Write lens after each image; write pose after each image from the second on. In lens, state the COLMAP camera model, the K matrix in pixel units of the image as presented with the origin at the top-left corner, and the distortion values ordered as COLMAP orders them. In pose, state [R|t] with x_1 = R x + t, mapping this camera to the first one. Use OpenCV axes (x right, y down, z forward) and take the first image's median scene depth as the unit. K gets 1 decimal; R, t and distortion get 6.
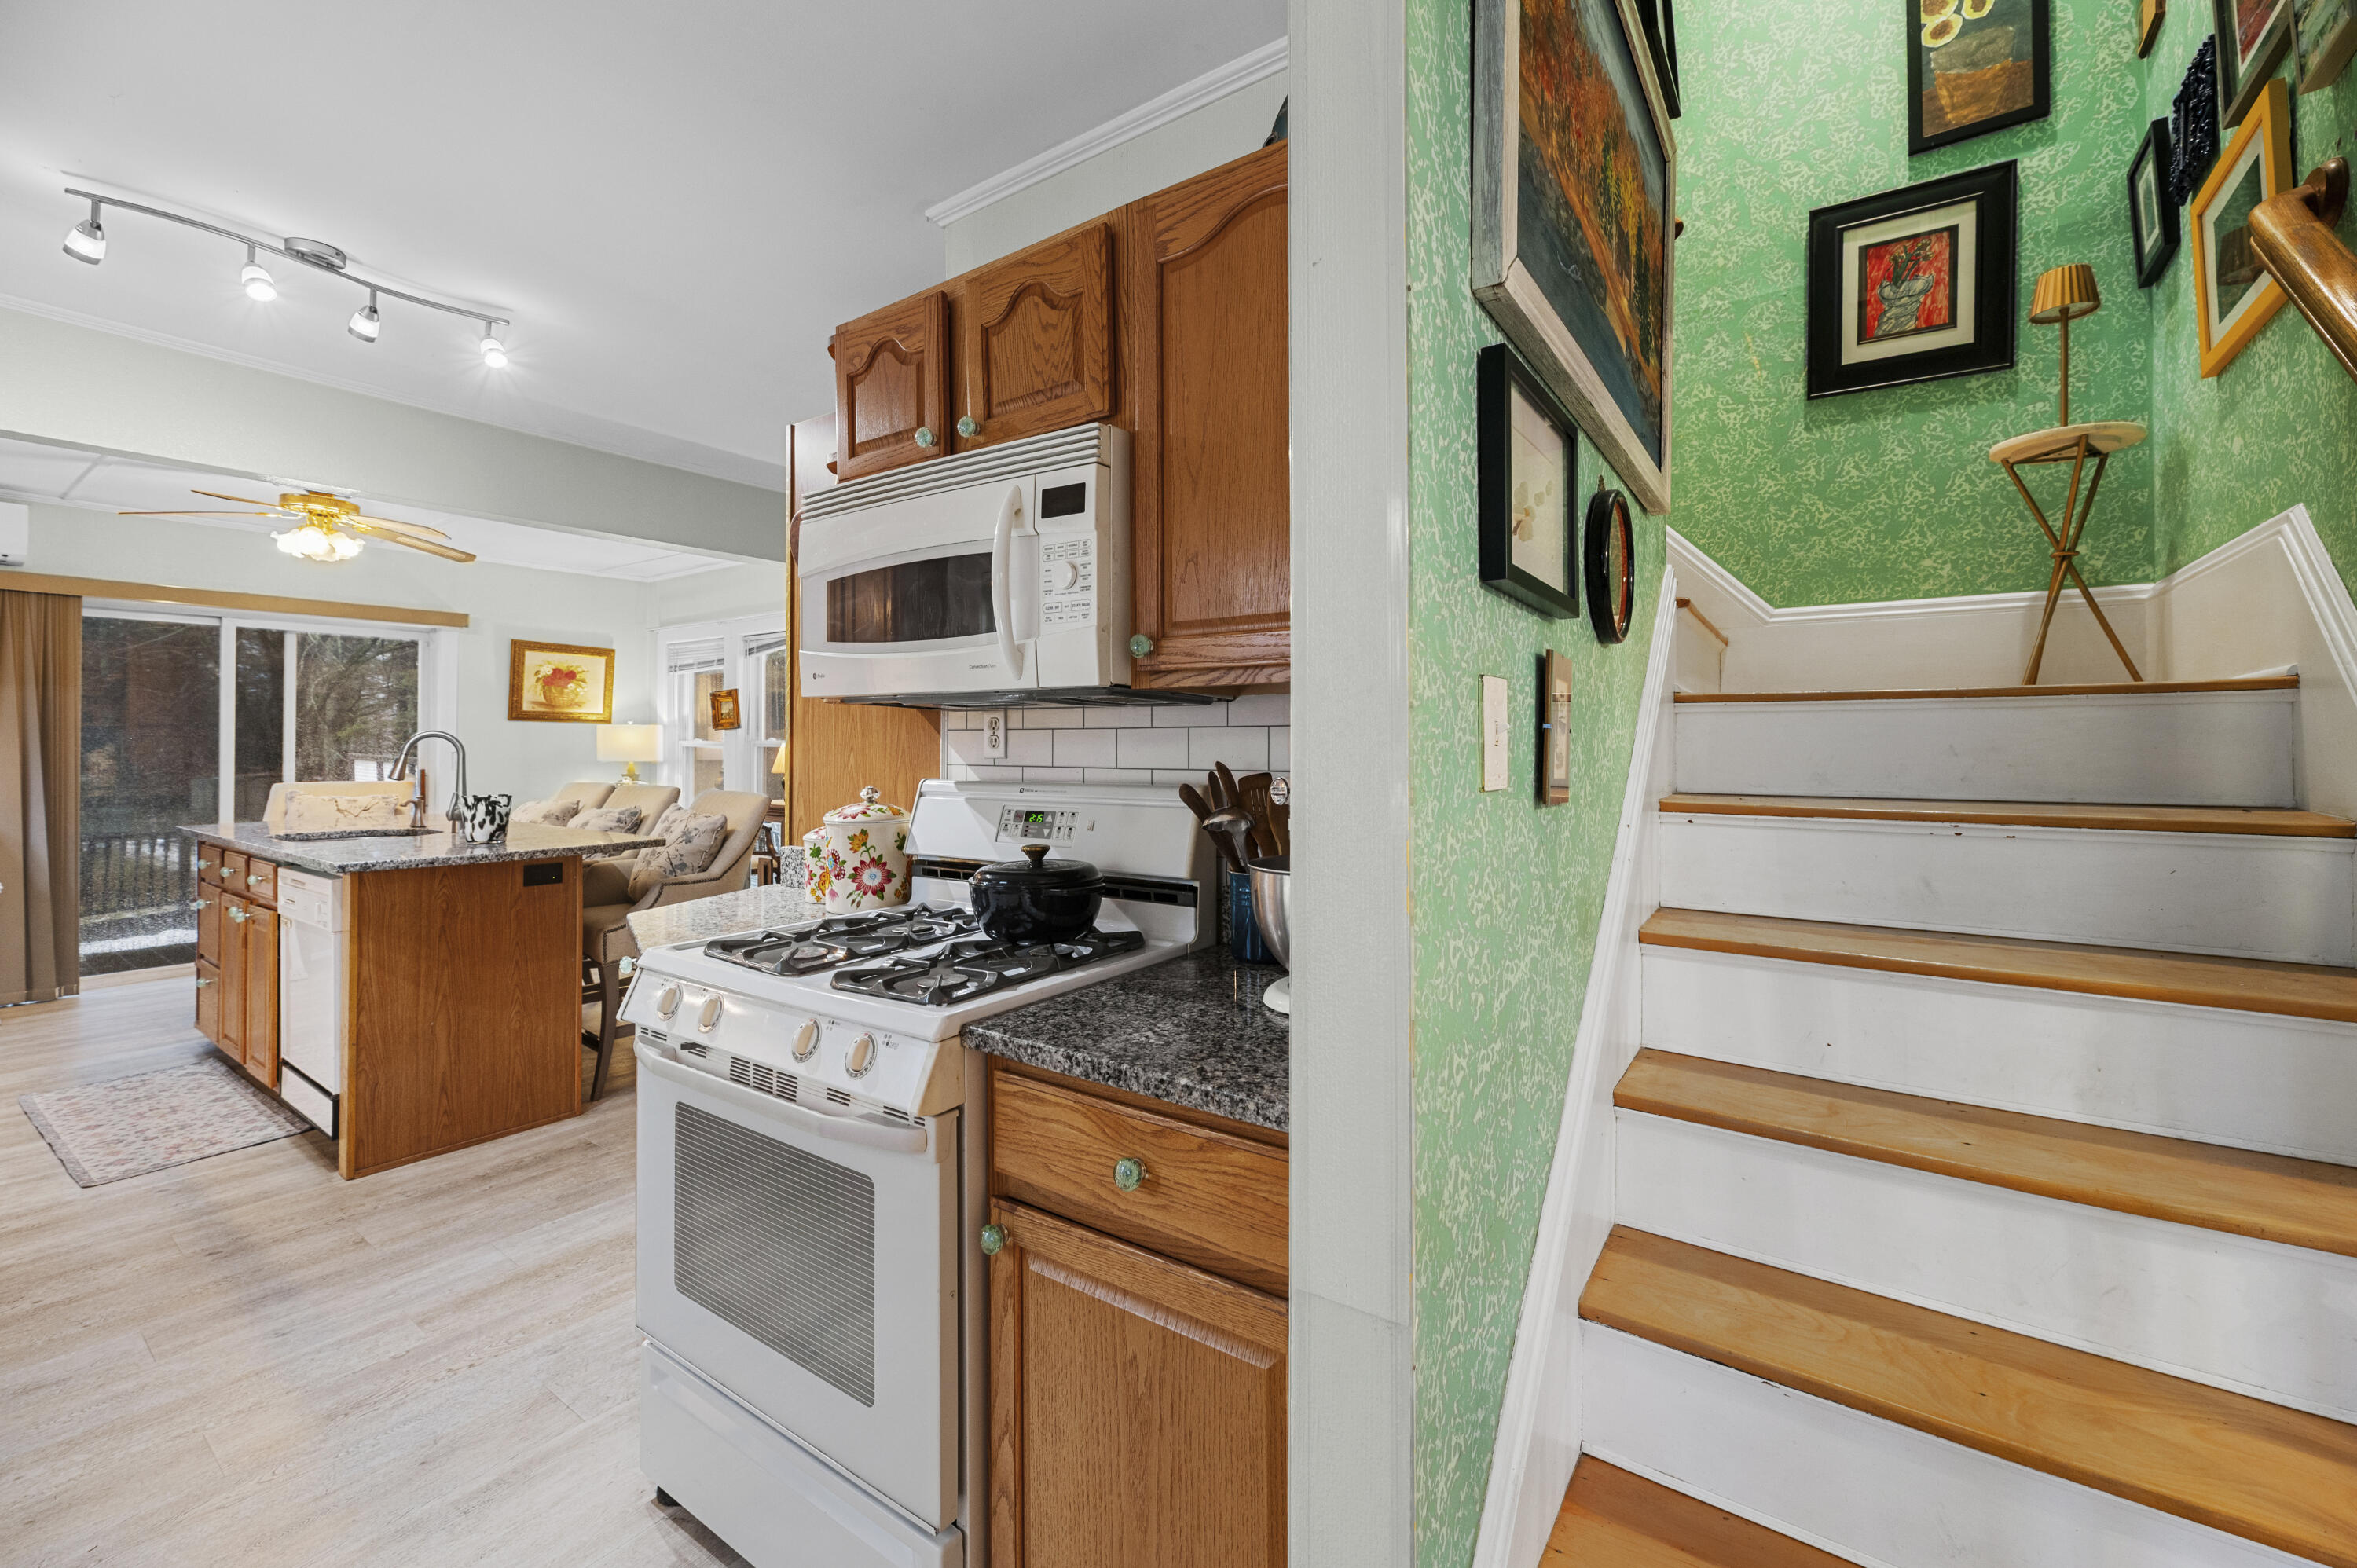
lens RADIAL K [[951.6, 0, 1173.4], [0, 951.6, 741.6], [0, 0, 1]] dist [0.010669, 0.000160]
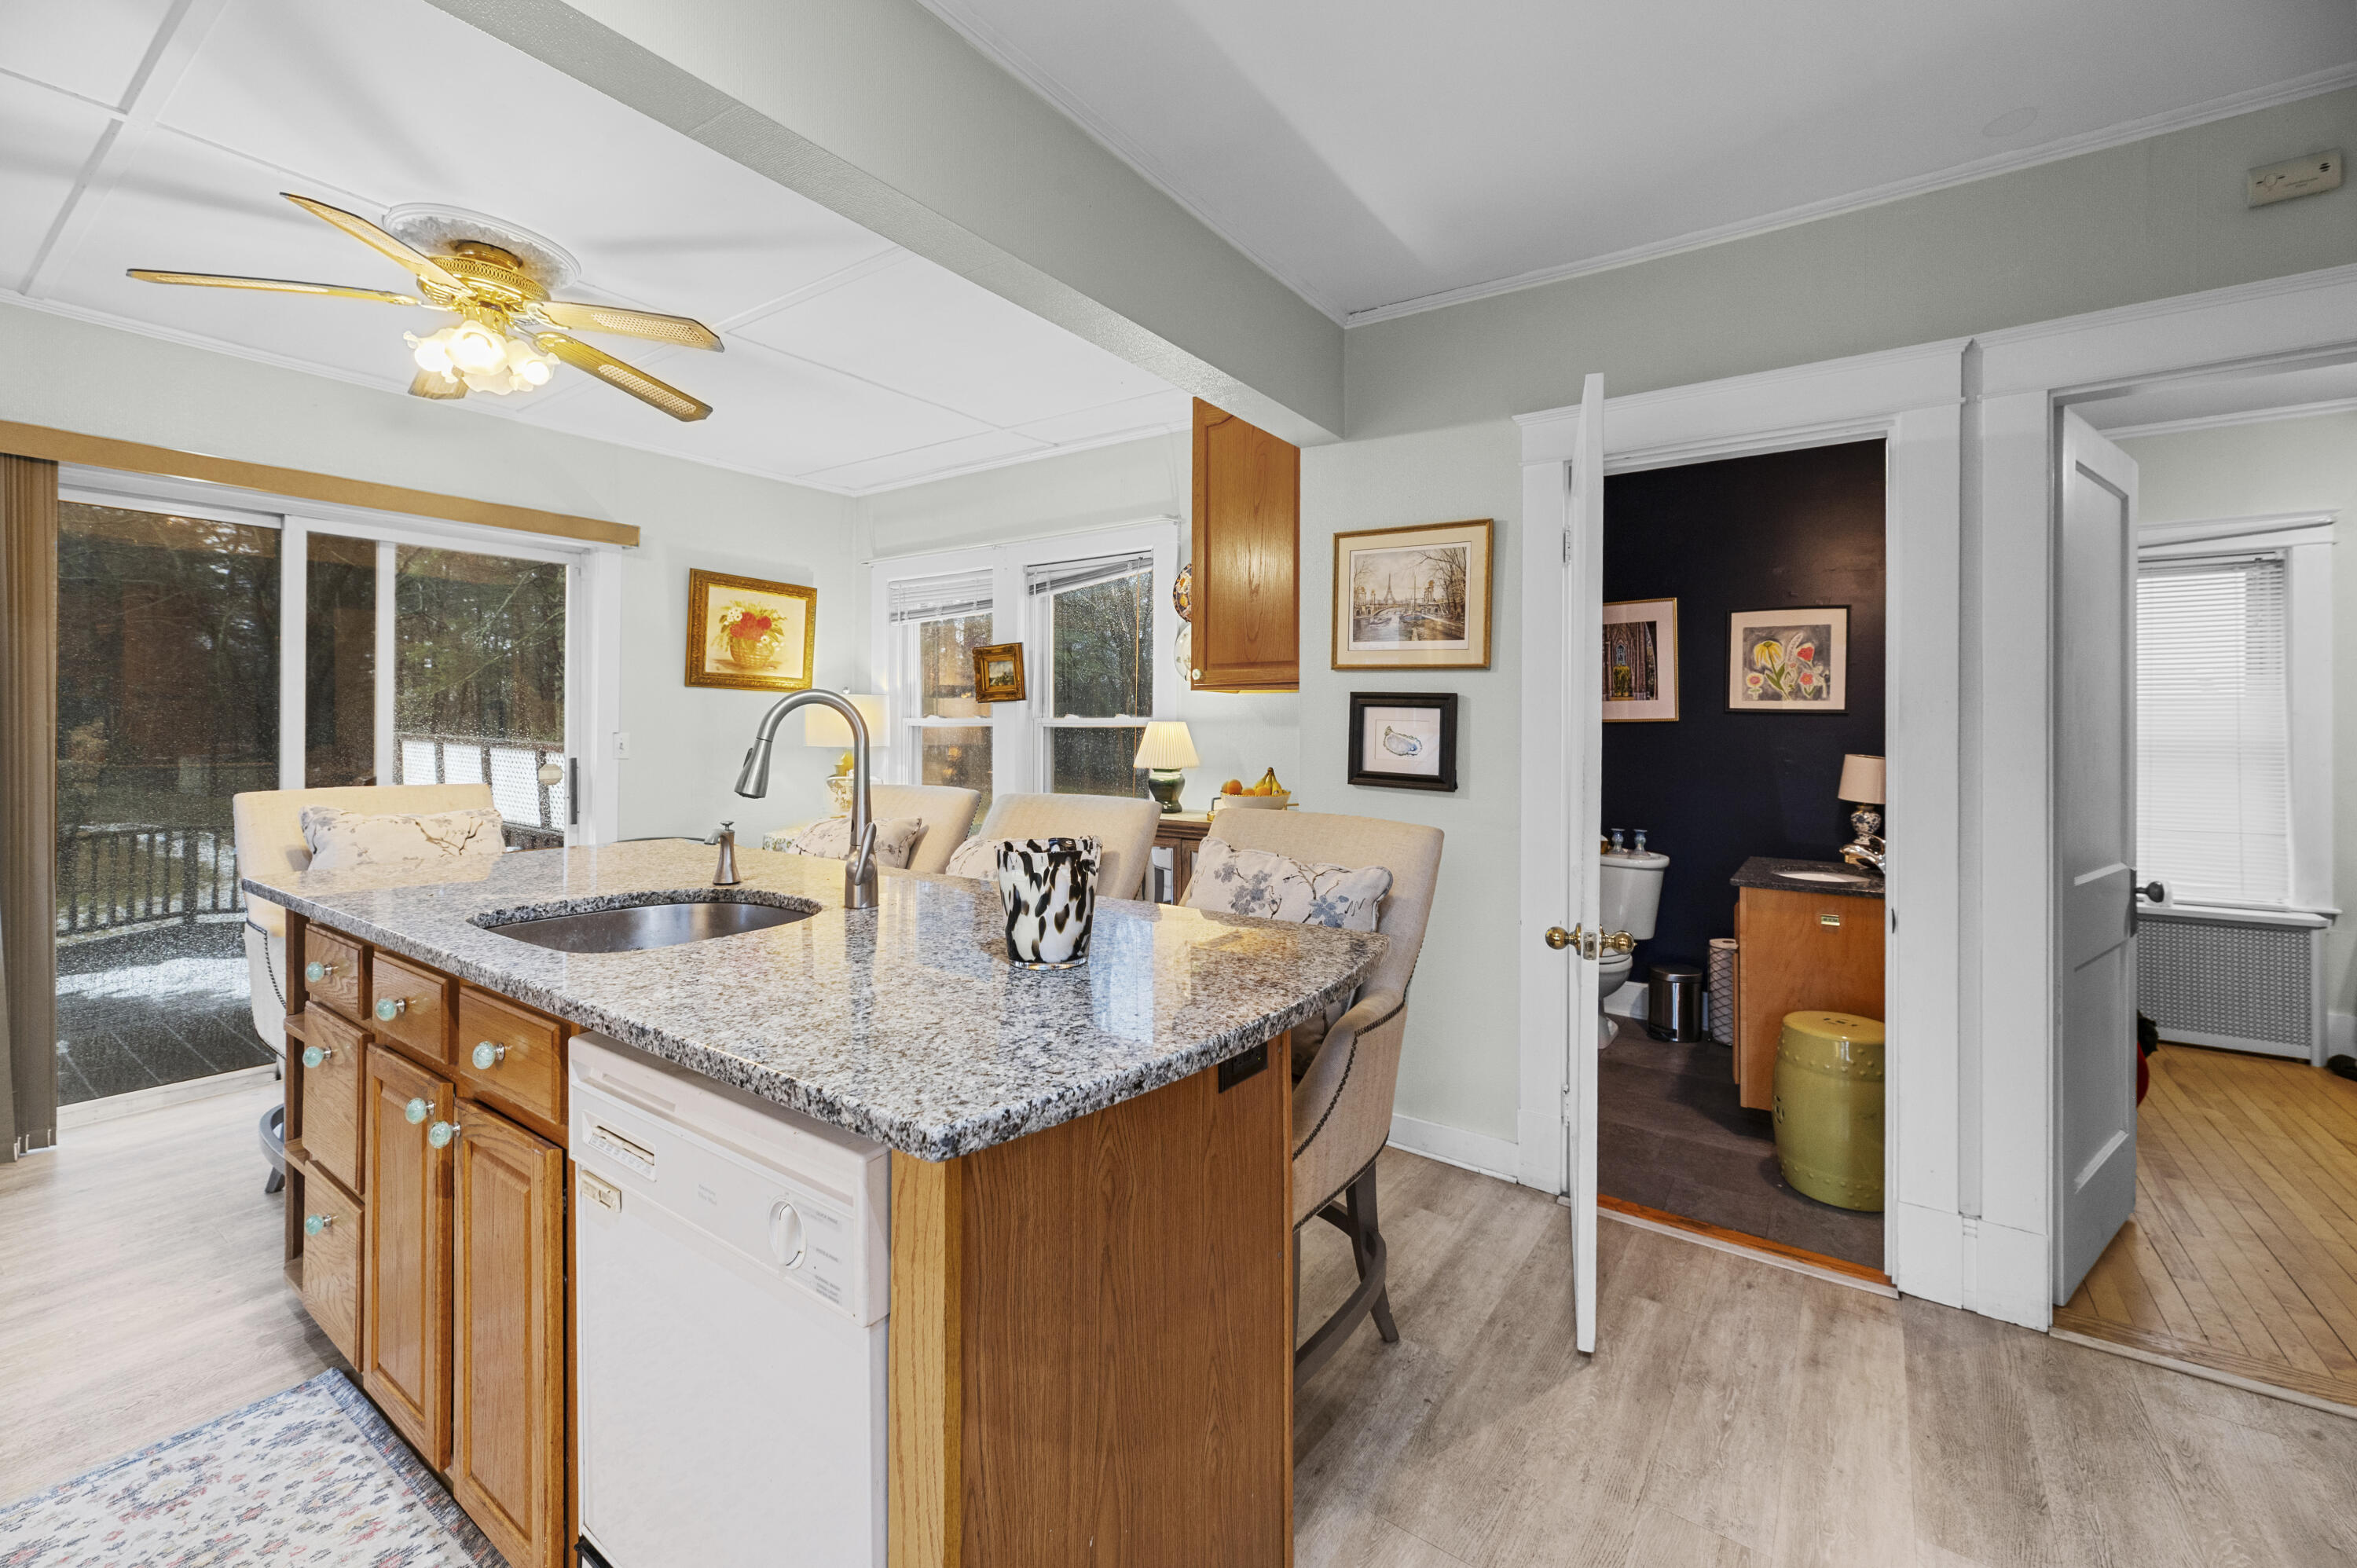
lens RADIAL K [[962.7, 0, 1197.0], [0, 962.7, 731.2], [0, 0, 1]] dist [0.003302, -0.000260]
pose [[0.999842, 0.004811, 0.017126, -0.340919], [-0.004953, 0.999954, 0.008241, 0.002274], [-0.017085, -0.008325, 0.999819, 0.303513]]
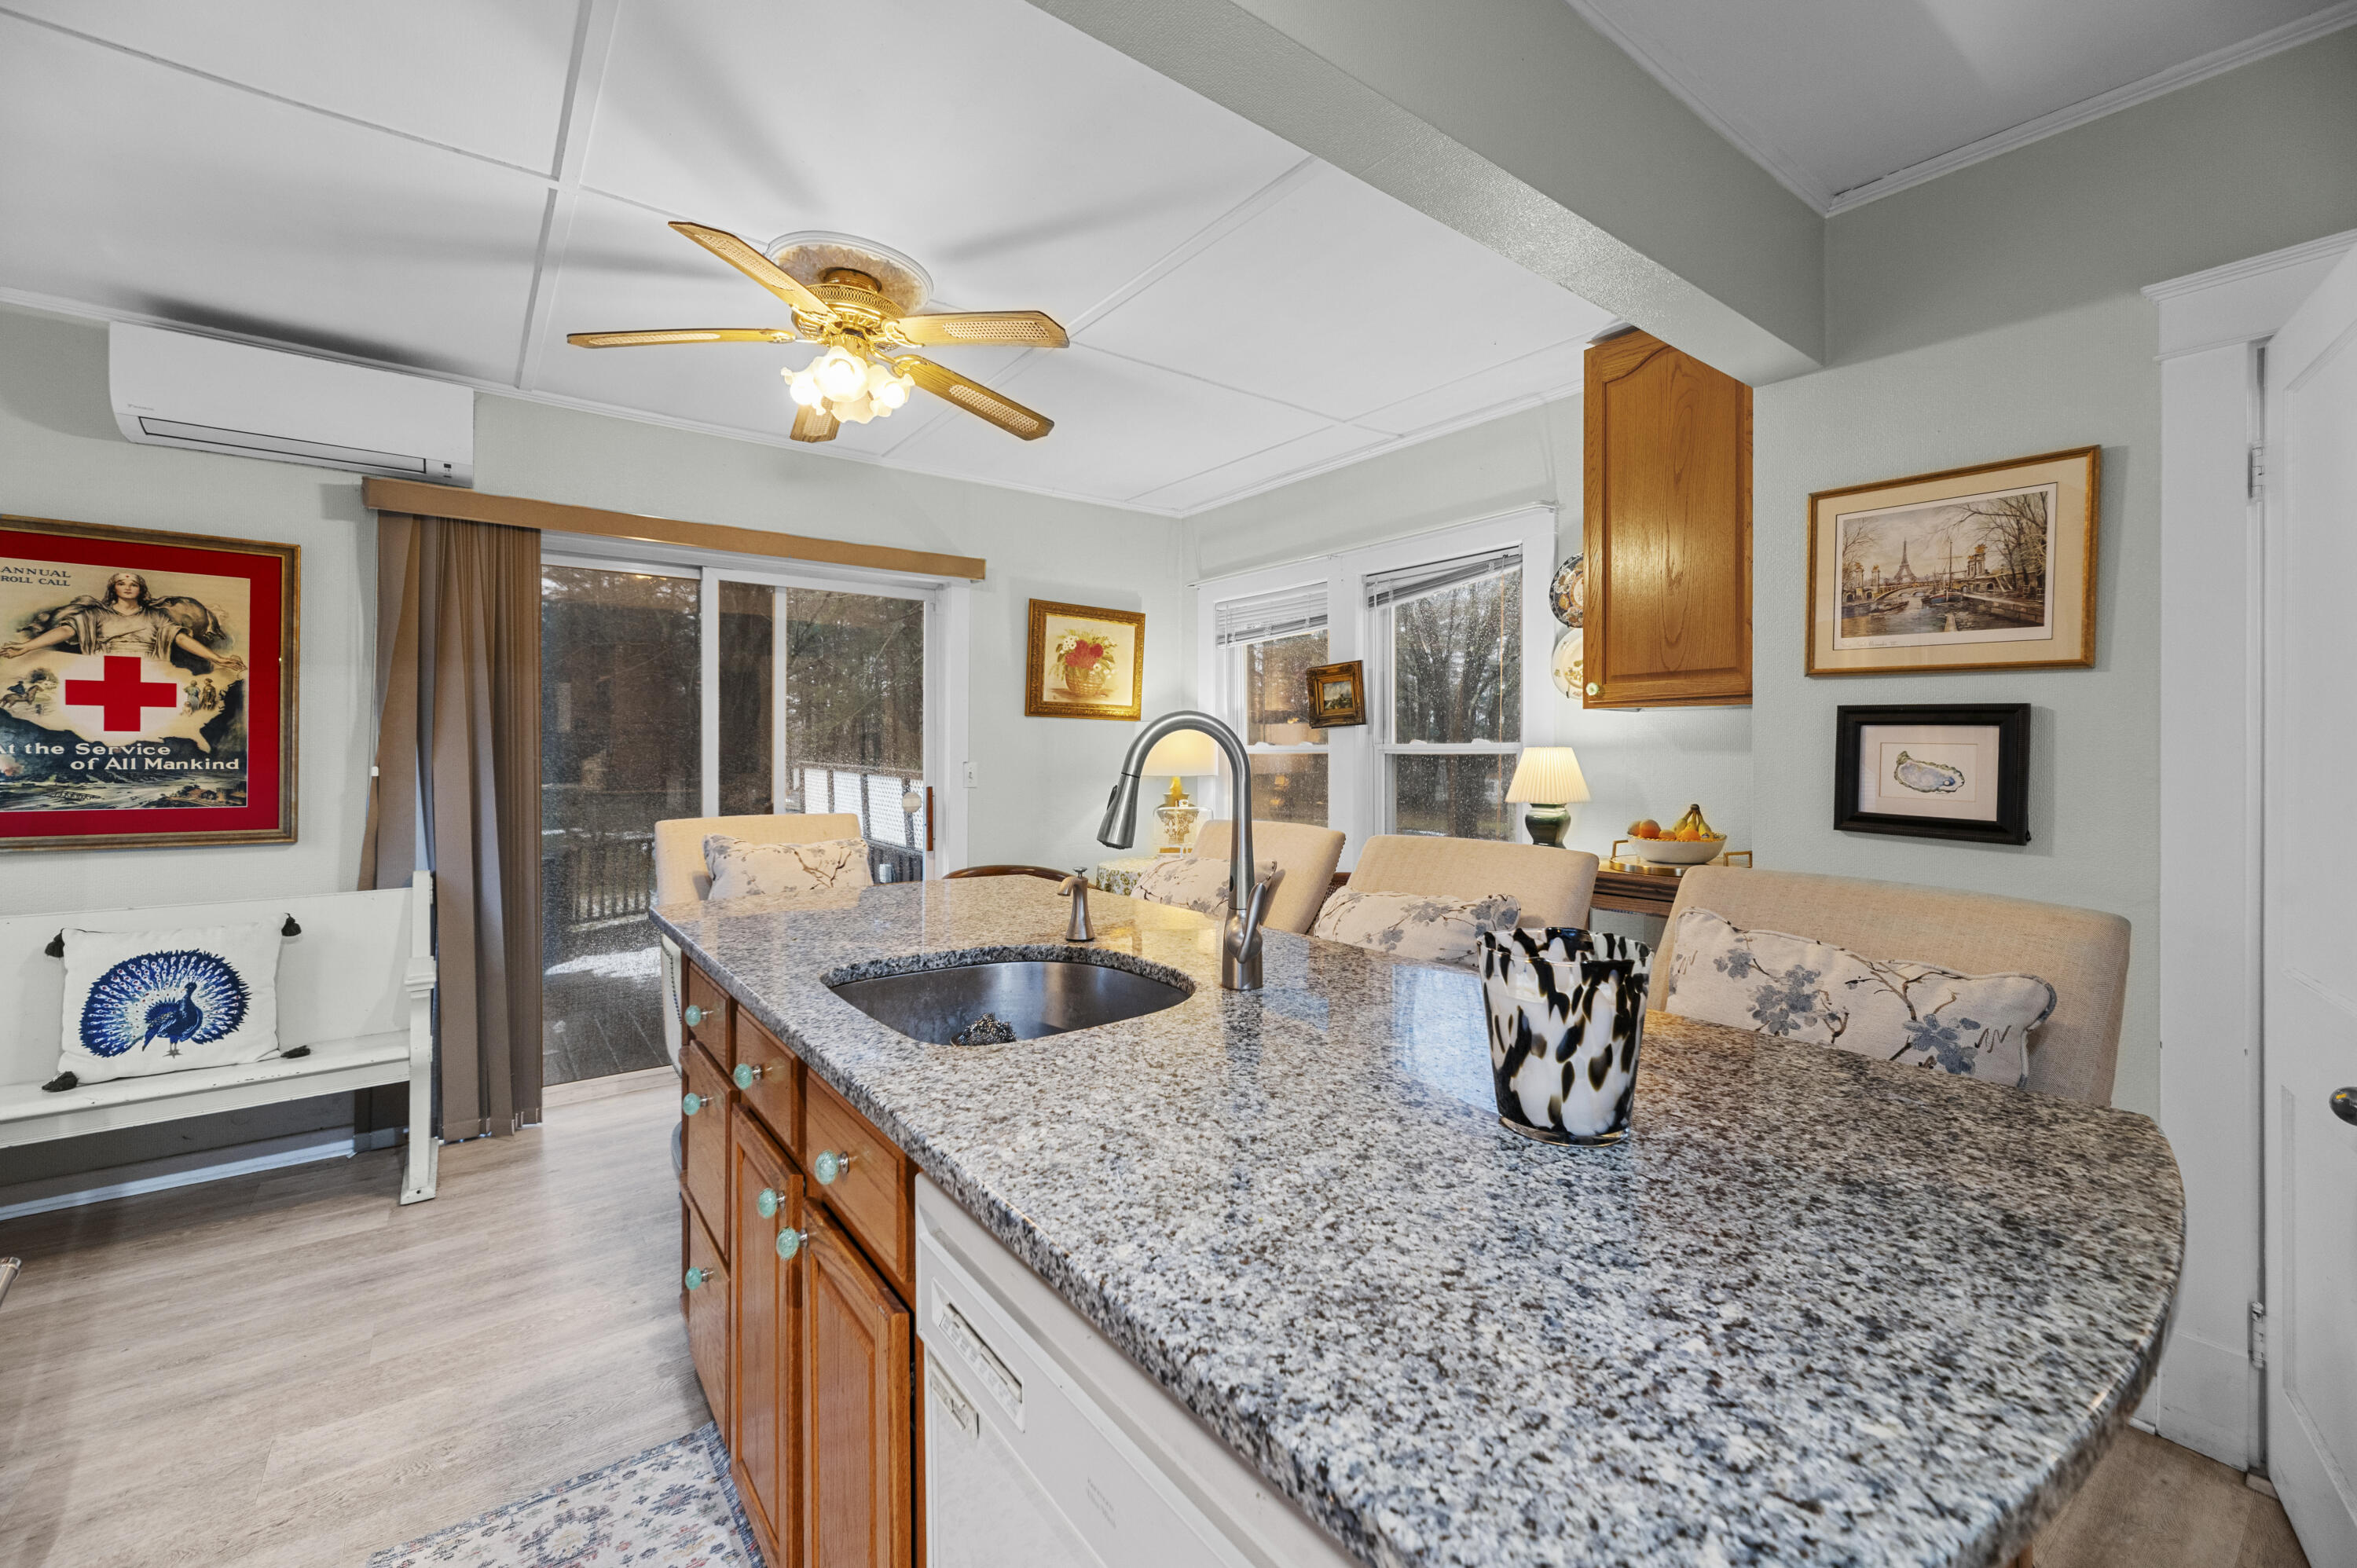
lens RADIAL K [[955.6, 0, 1186.9], [0, 955.6, 751.9], [0, 0, 1]] dist [0.000706, 0.000252]
pose [[0.956222, -0.001374, -0.292640, -0.382073], [0.002463, 0.999991, 0.003354, 0.001674], [0.292633, -0.003928, 0.956217, 0.373189]]
